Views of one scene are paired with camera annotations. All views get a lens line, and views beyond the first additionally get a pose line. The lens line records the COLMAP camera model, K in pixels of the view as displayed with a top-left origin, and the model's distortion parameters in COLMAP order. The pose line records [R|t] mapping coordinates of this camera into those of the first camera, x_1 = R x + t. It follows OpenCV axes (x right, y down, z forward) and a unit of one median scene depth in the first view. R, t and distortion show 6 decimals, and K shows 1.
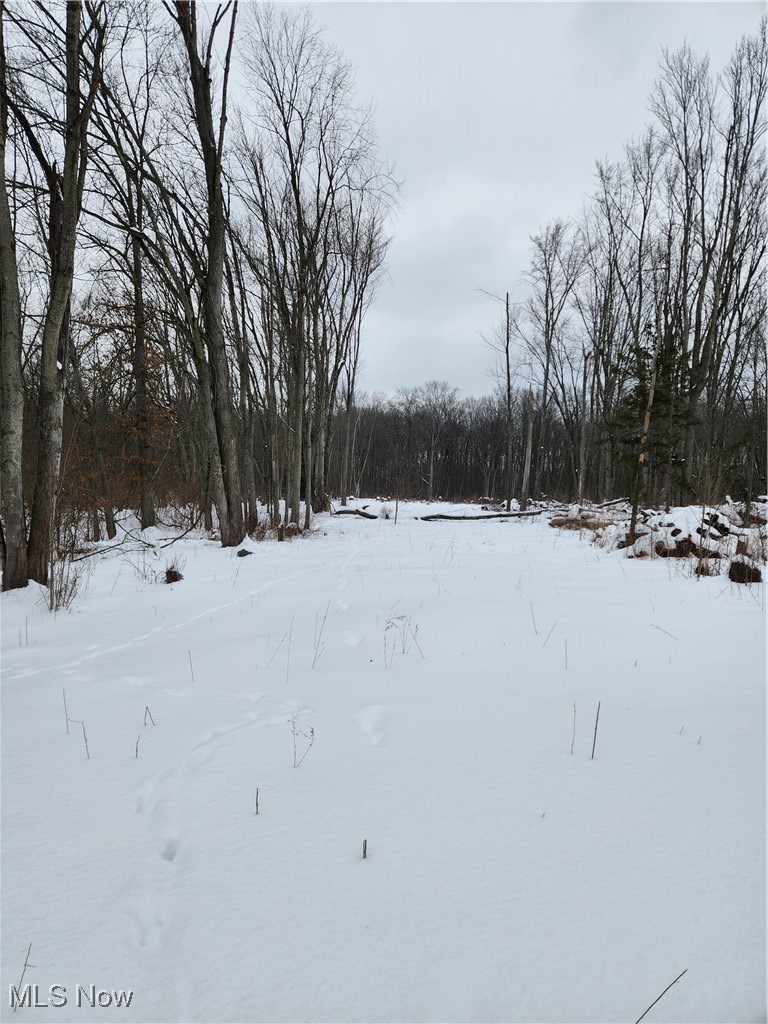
lens RADIAL K [[681.3, 0, 379.9], [0, 681.3, 516.1], [0, 0, 1]] dist [0.070250, -0.060087]
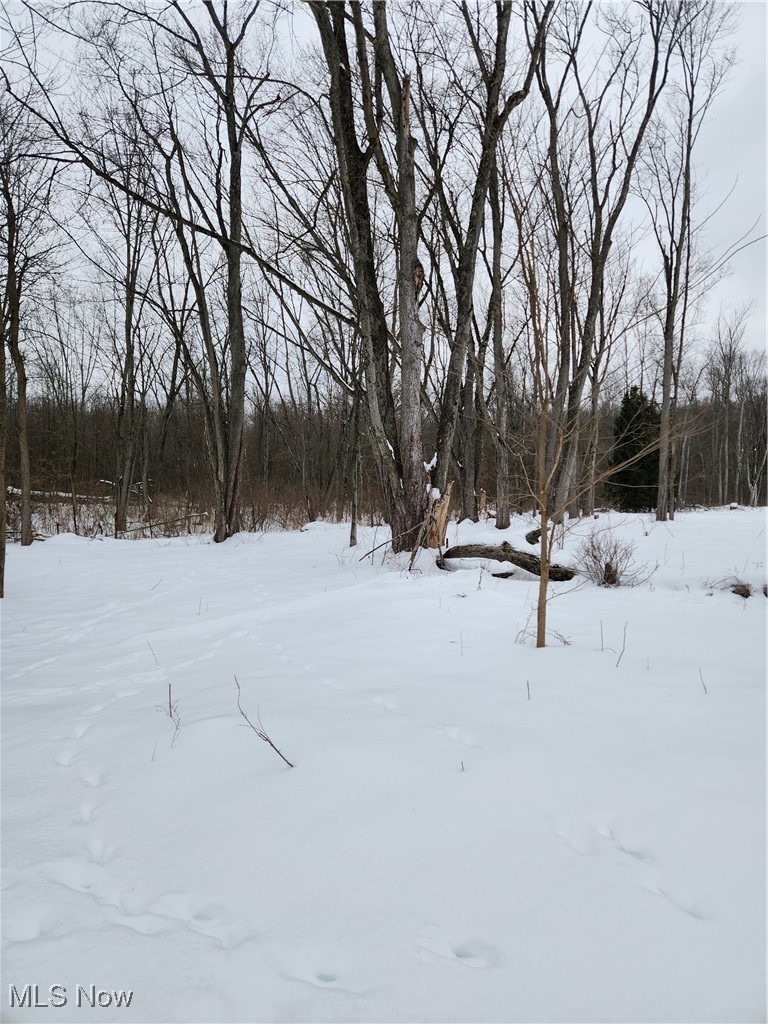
lens RADIAL K [[681.3, 0, 385.6], [0, 681.3, 507.9], [0, 0, 1]] dist [0.070250, -0.060087]
pose [[0.848055, -0.023097, -0.529405, 0.046391], [0.006667, 0.999436, -0.032924, -0.009856], [0.529866, 0.024392, 0.847730, 0.476919]]
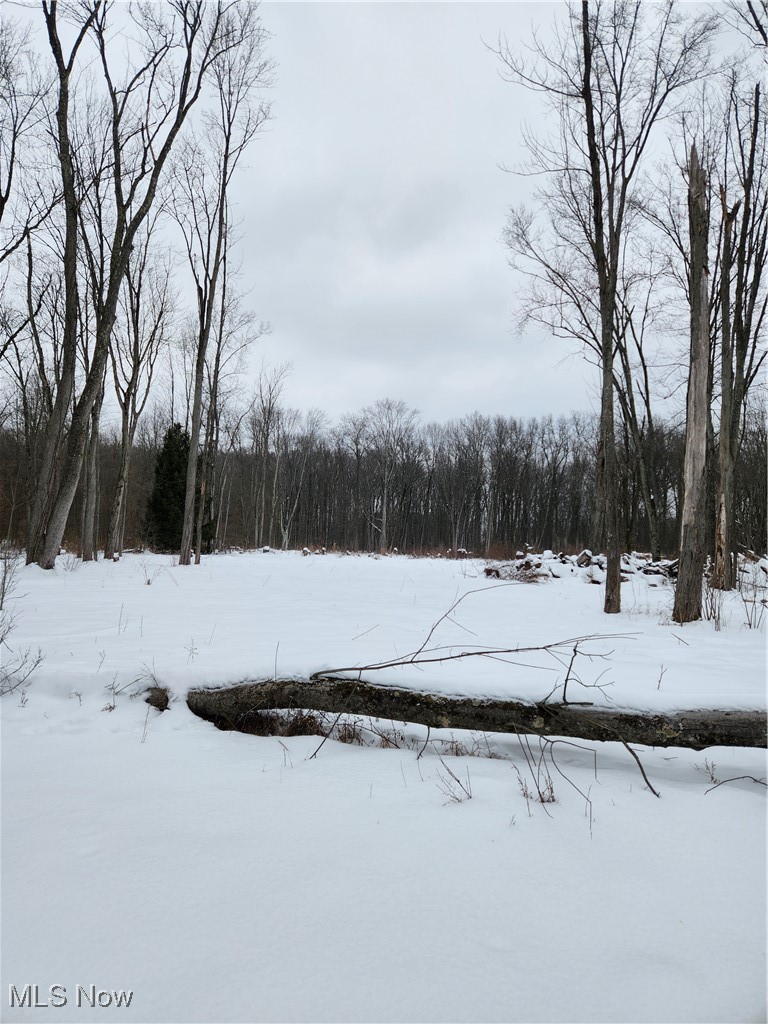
lens RADIAL K [[681.3, 0, 368.8], [0, 681.3, 505.7], [0, 0, 1]] dist [0.070250, -0.060087]
pose [[0.998957, 0.005402, 0.045337, 0.054518], [-0.001222, 0.995784, -0.091718, -0.012903], [-0.045641, 0.091567, 0.994752, 0.545375]]
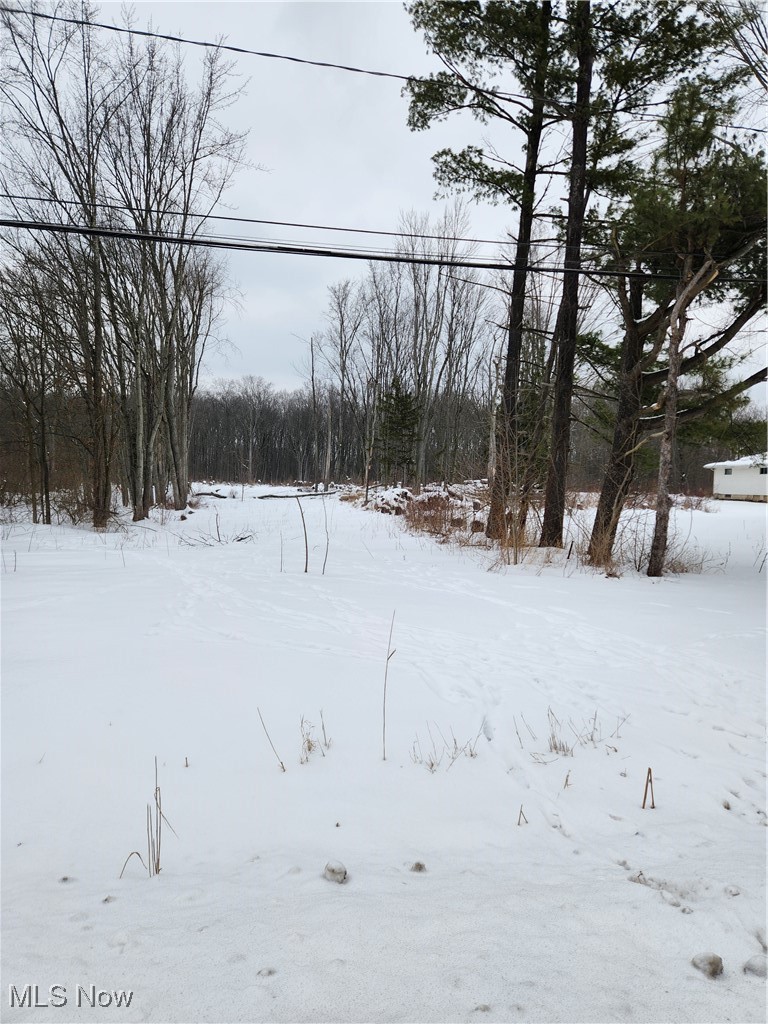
lens RADIAL K [[681.3, 0, 383.7], [0, 681.3, 514.9], [0, 0, 1]] dist [0.070250, -0.060087]
pose [[0.961582, -0.026029, 0.273280, -0.052103], [0.018821, 0.999403, 0.028963, 0.002140], [-0.273870, -0.022707, 0.961499, -0.317140]]
